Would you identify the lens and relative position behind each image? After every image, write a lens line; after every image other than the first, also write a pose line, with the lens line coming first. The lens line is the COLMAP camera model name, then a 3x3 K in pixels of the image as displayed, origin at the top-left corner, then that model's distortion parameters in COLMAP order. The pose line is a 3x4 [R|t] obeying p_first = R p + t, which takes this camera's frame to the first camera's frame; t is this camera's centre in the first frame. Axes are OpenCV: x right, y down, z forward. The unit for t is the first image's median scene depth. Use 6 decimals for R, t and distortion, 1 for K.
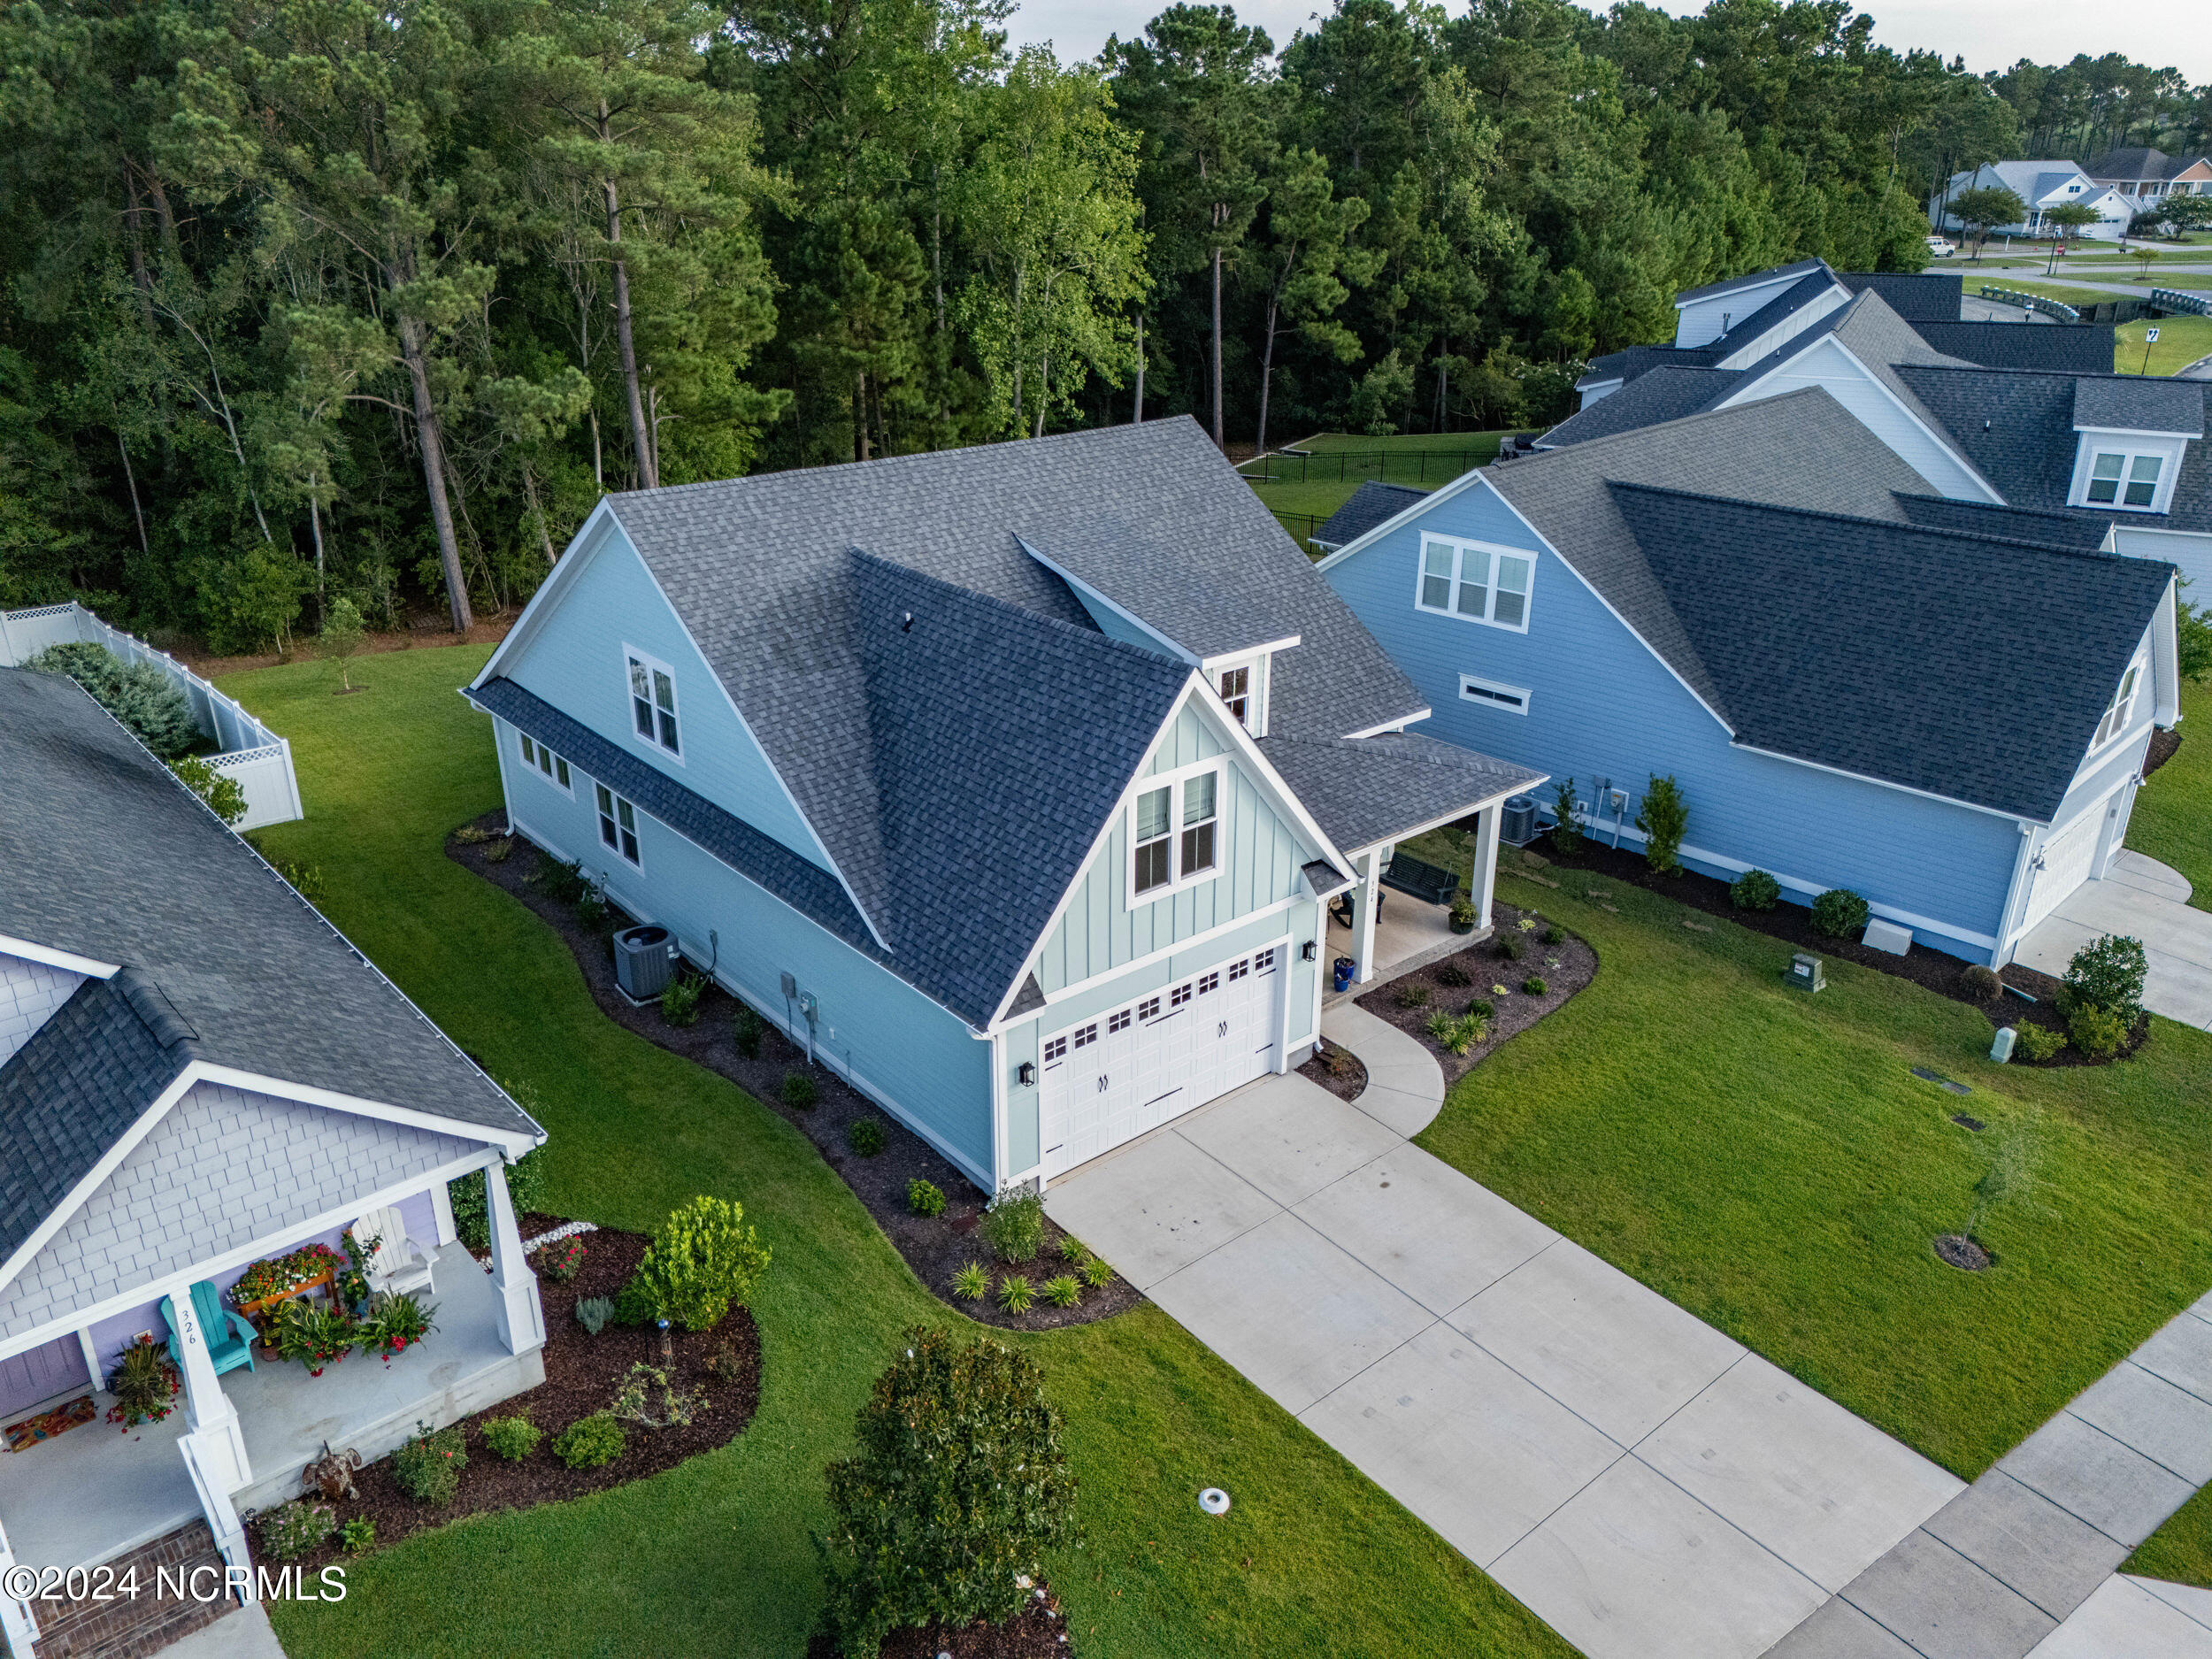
lens RADIAL K [[1620.4, 0, 1106.0], [0, 1620.4, 829.5], [0, 0, 1]] dist [0.000378, -0.000047]
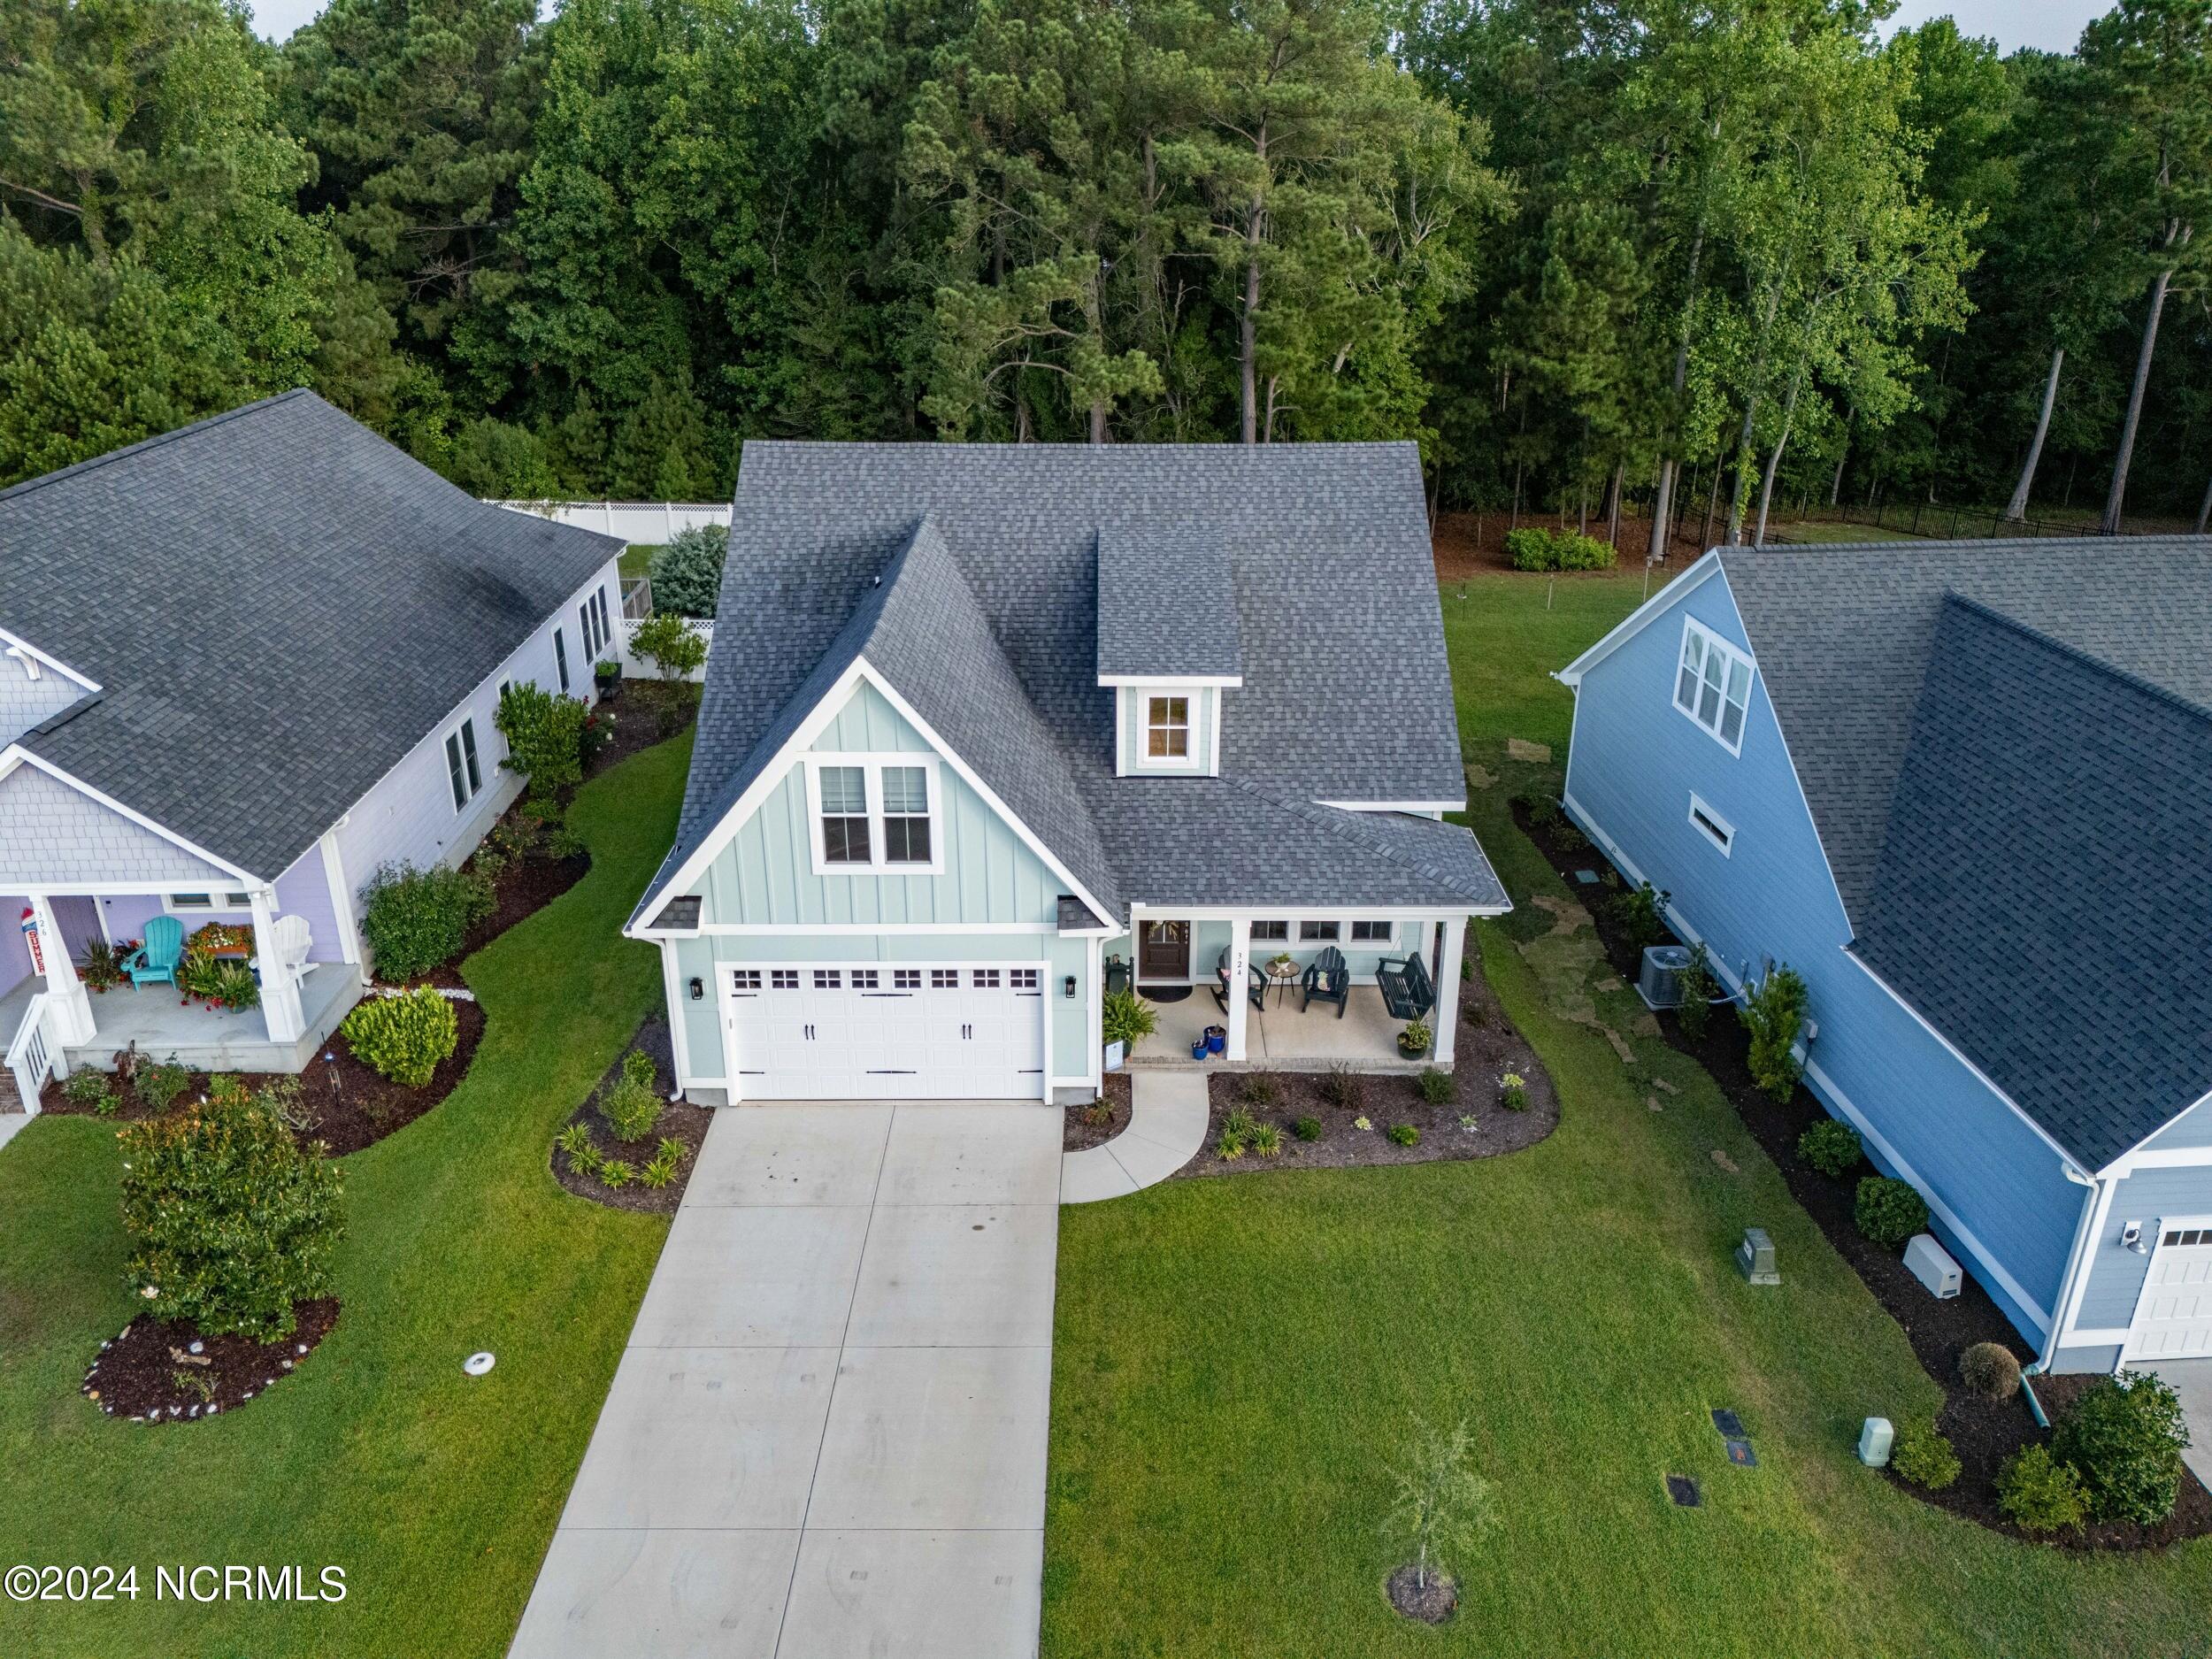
lens RADIAL K [[1620.4, 0, 1106.0], [0, 1620.4, 829.5], [0, 0, 1]] dist [0.000378, -0.000047]
pose [[0.766910, 0.255335, -0.588773, 0.651267], [-0.255067, 0.963140, 0.085449, -0.097759], [0.588889, 0.084645, 0.803769, 0.221008]]
